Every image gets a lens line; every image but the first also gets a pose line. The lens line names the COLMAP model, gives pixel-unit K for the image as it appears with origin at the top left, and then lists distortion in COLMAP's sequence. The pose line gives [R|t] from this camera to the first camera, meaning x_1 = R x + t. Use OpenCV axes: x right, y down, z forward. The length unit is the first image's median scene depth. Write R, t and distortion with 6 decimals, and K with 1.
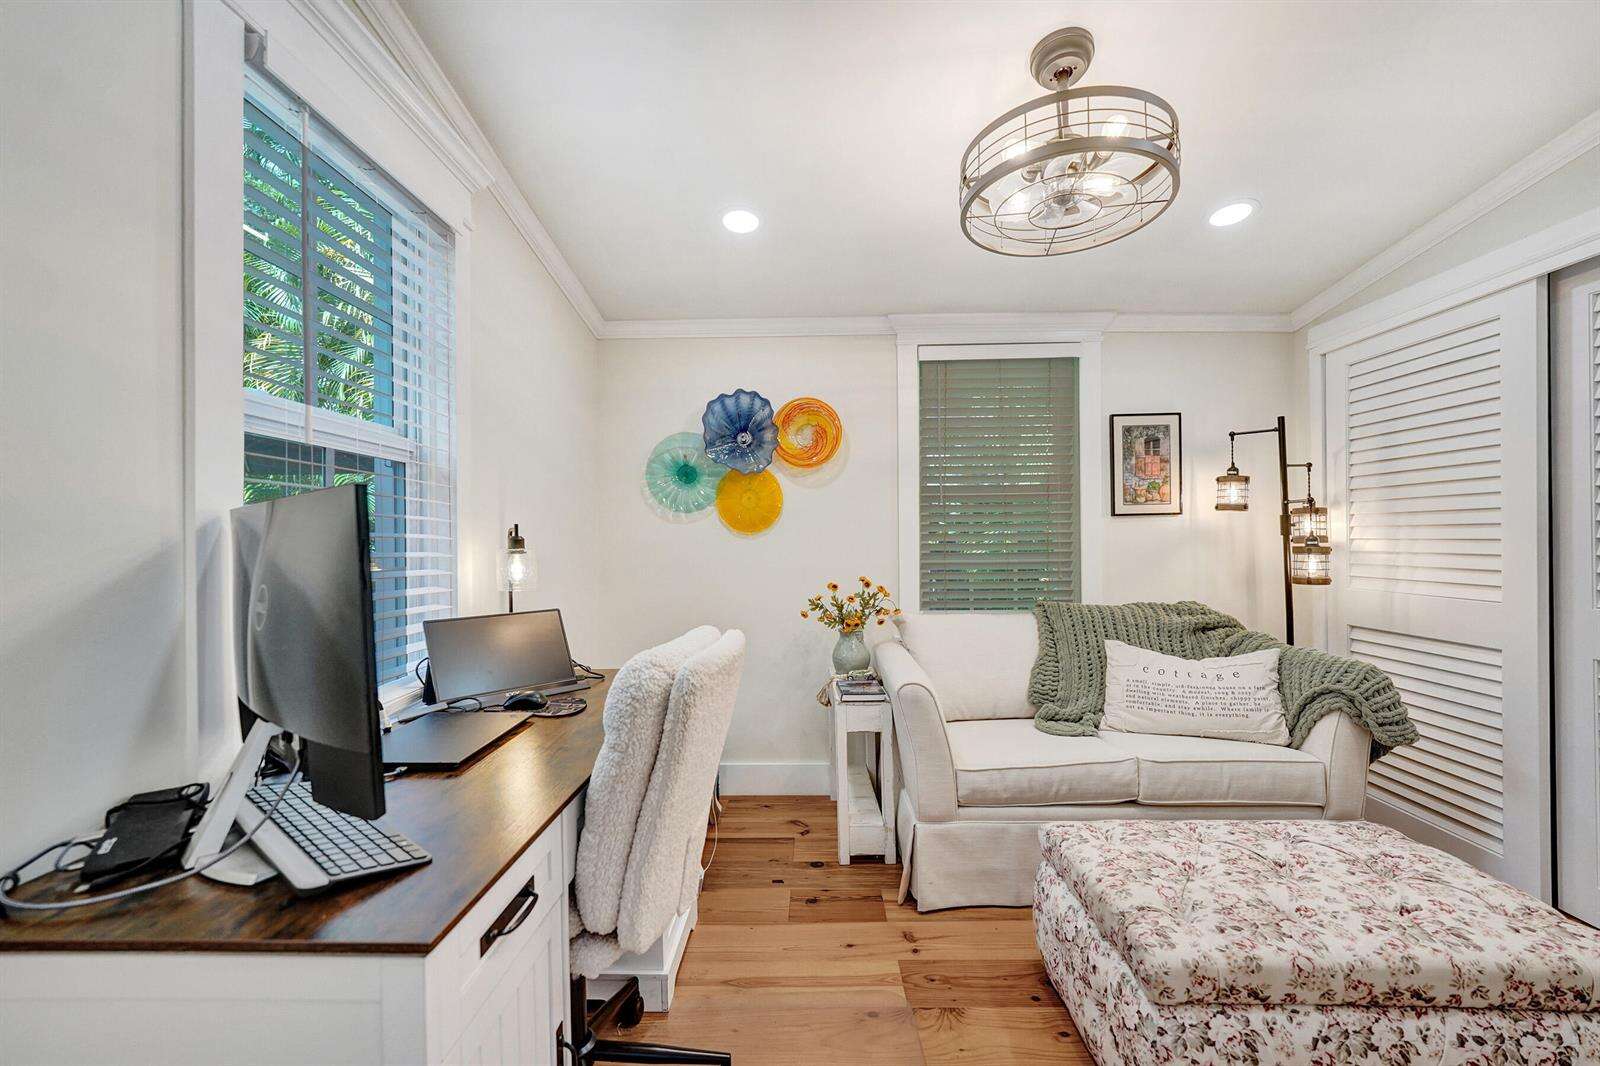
lens RADIAL K [[675.8, 0, 793.6], [0, 675.8, 541.2], [0, 0, 1]] dist [-0.002007, 0.000145]
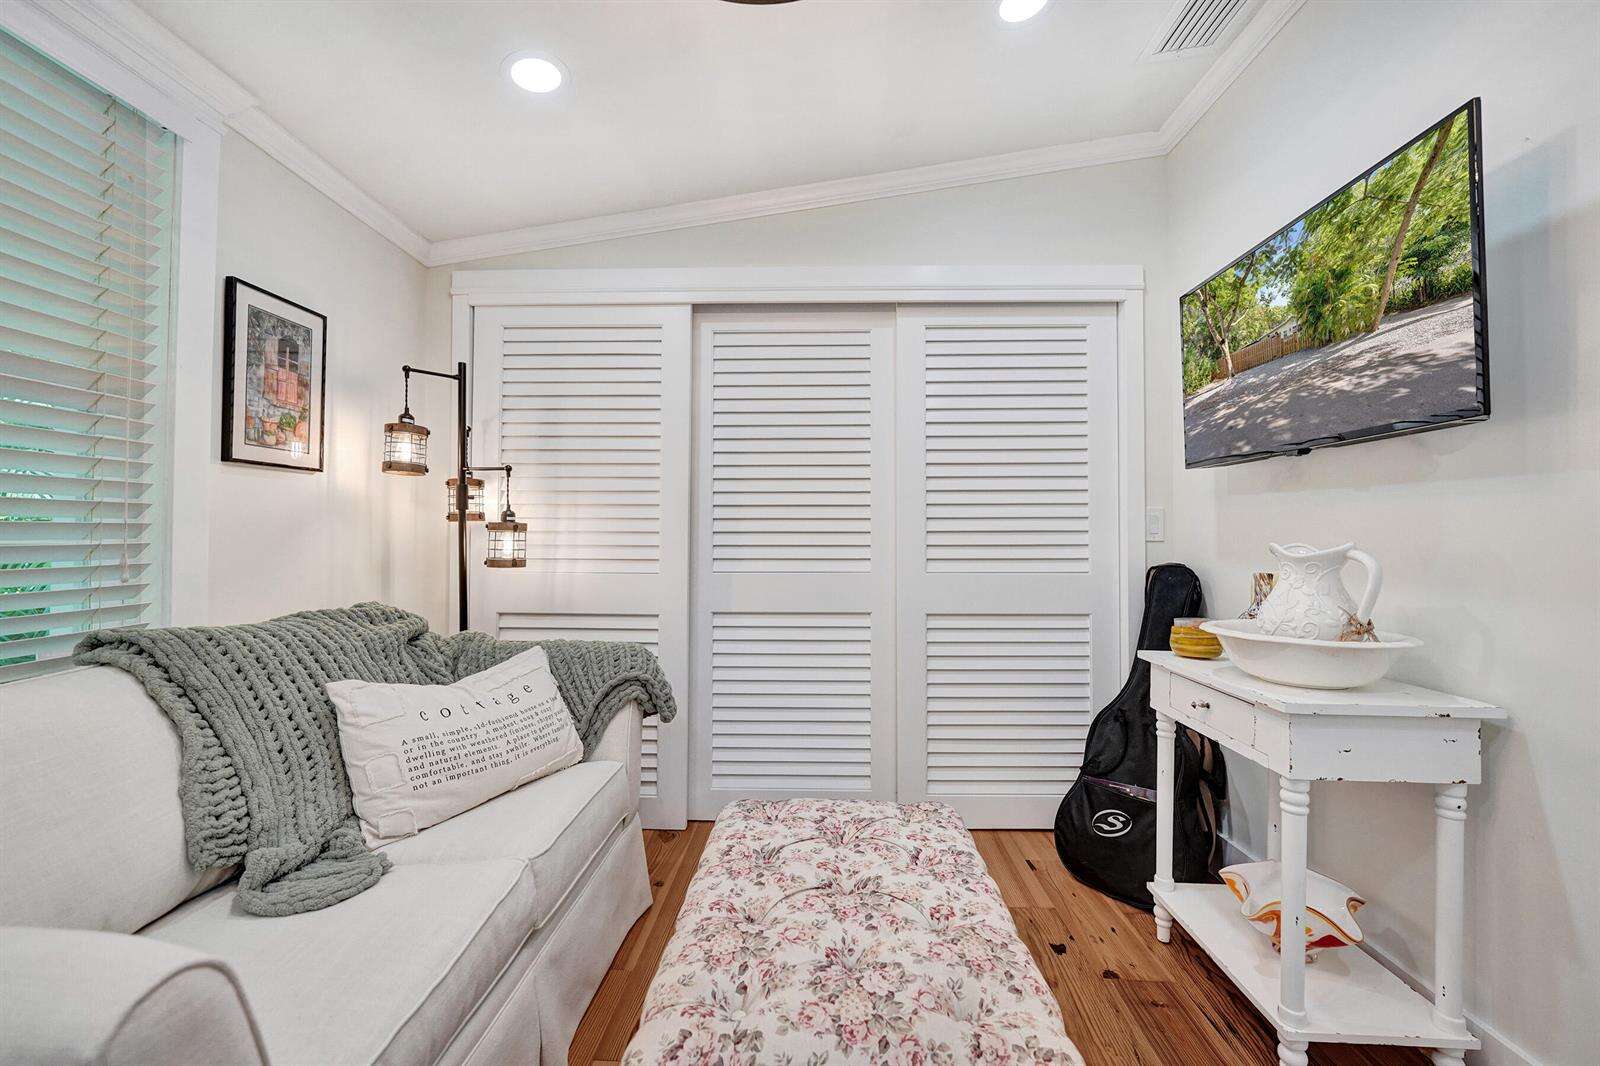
lens RADIAL K [[663.6, 0, 808.1], [0, 663.6, 525.1], [0, 0, 1]] dist [-0.004293, 0.000406]
pose [[0.007295, 0.030041, 0.999522, -0.063356], [-0.001892, 0.999547, -0.030028, 0.032504], [-0.999972, -0.001672, 0.007348, 0.571386]]
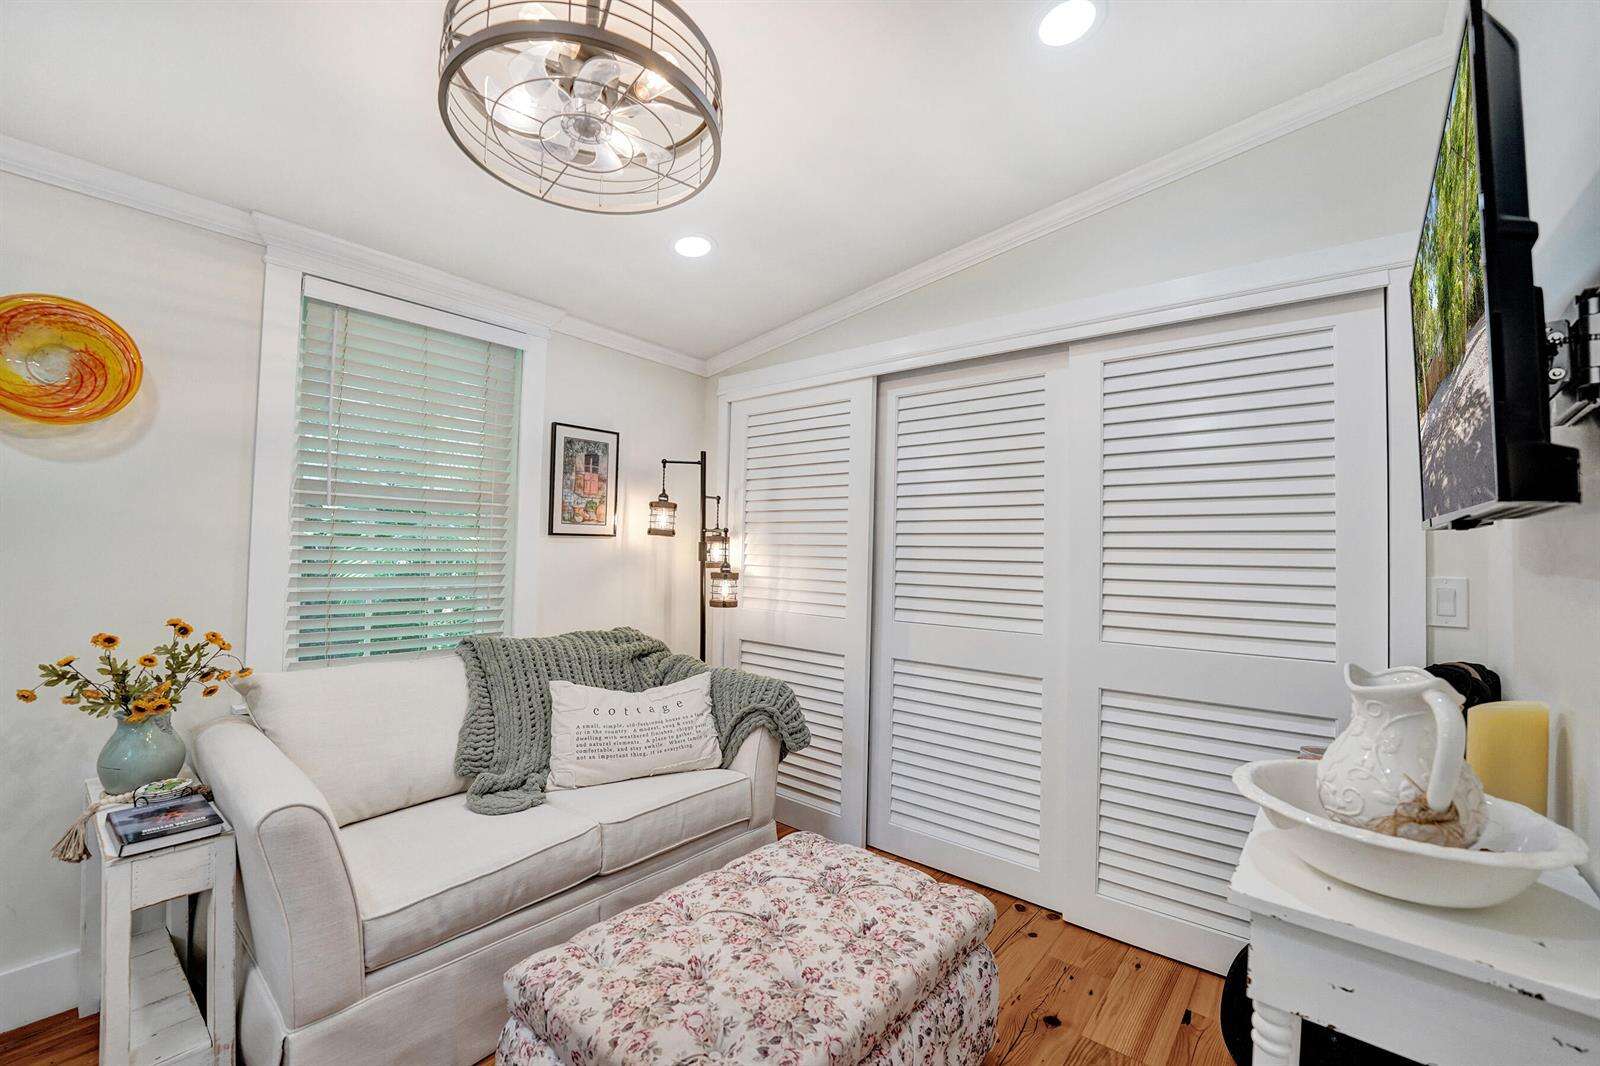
lens RADIAL K [[661.4, 0, 800.0], [0, 661.4, 533.0], [0, 0, 1]] dist [-0.024048, 0.000253]
pose [[0.625942, 0.046484, 0.778483, -0.000514], [-0.029393, 0.998919, -0.036012, -0.019869], [-0.779316, -0.000341, 0.626632, 0.211654]]
